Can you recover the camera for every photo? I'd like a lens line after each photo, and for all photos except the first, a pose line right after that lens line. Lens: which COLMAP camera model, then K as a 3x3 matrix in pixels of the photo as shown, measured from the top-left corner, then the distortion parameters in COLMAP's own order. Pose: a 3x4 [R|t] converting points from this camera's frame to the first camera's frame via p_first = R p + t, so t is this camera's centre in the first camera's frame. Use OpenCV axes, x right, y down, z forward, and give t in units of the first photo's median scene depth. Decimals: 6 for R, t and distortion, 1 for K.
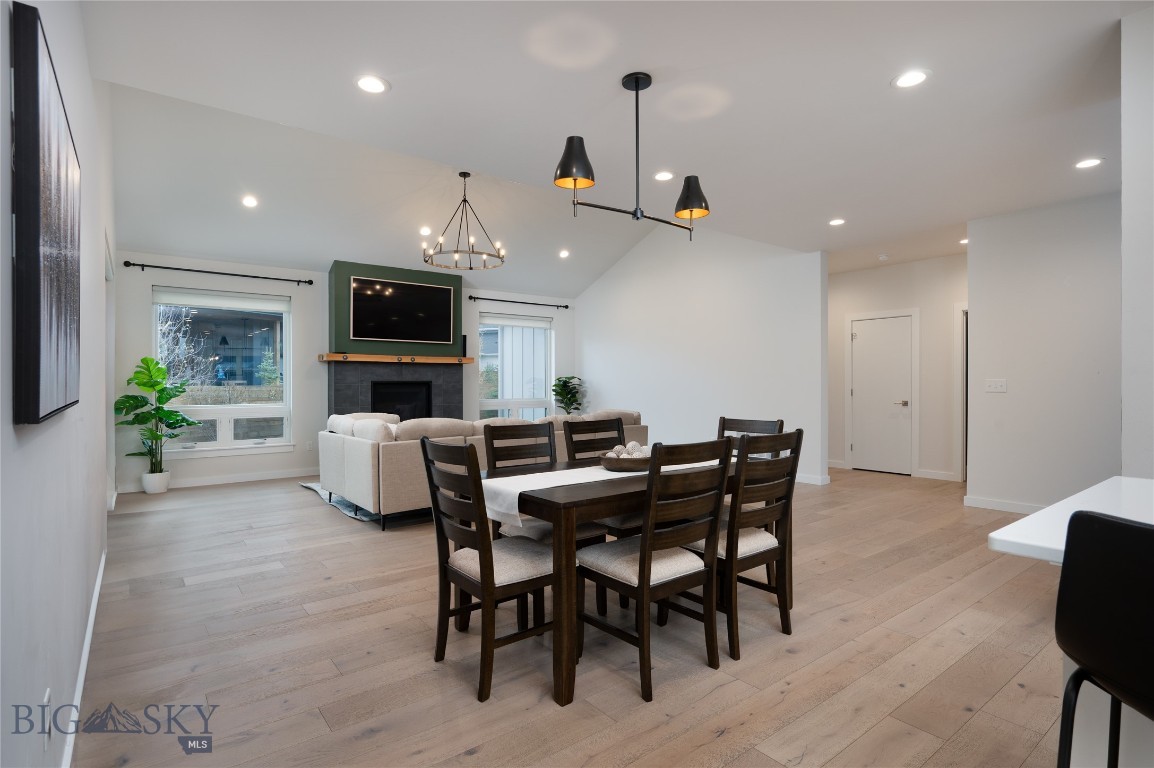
lens RADIAL K [[566.3, 0, 577.0], [0, 566.3, 384.0], [0, 0, 1]] dist [-0.000463, -0.000204]
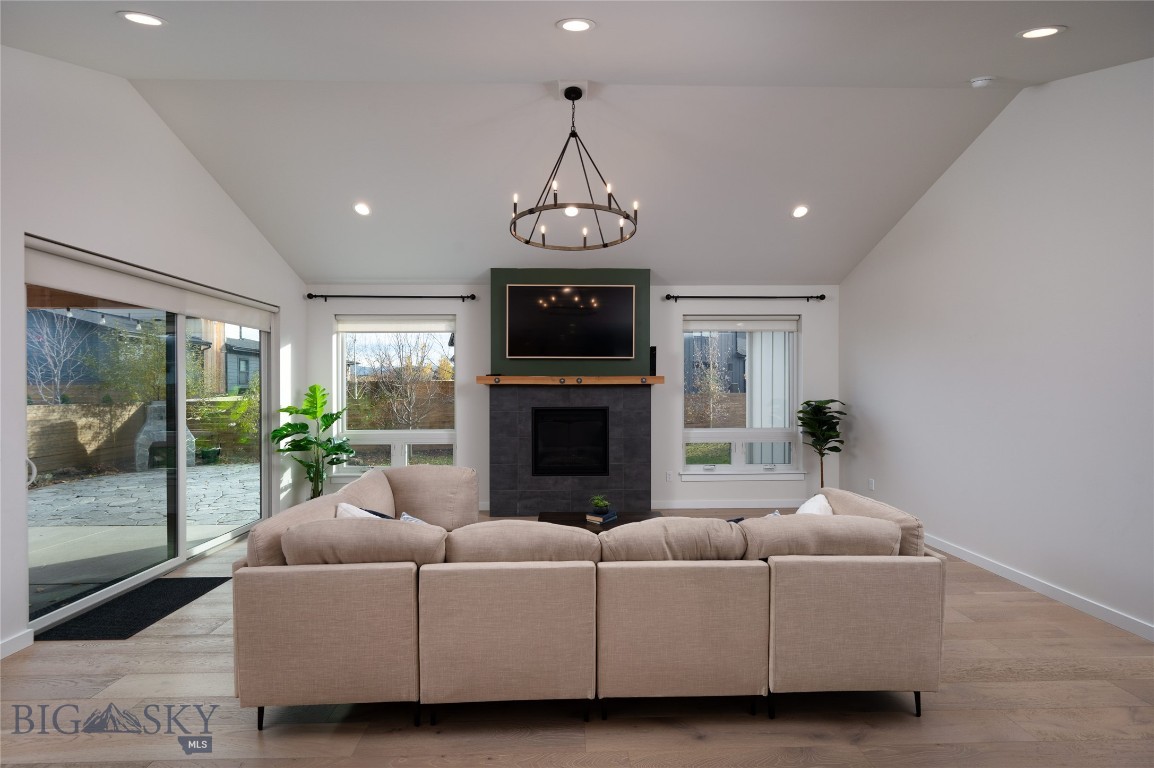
lens RADIAL K [[454.4, 0, 577.0], [0, 454.4, 384.0], [0, 0, 1]] dist [0.000115, -0.000001]
pose [[0.806782, -0.000774, -0.590848, 0.085064], [-0.001978, 0.999990, -0.004010, -0.035765], [0.590845, 0.004404, 0.806773, 0.478564]]
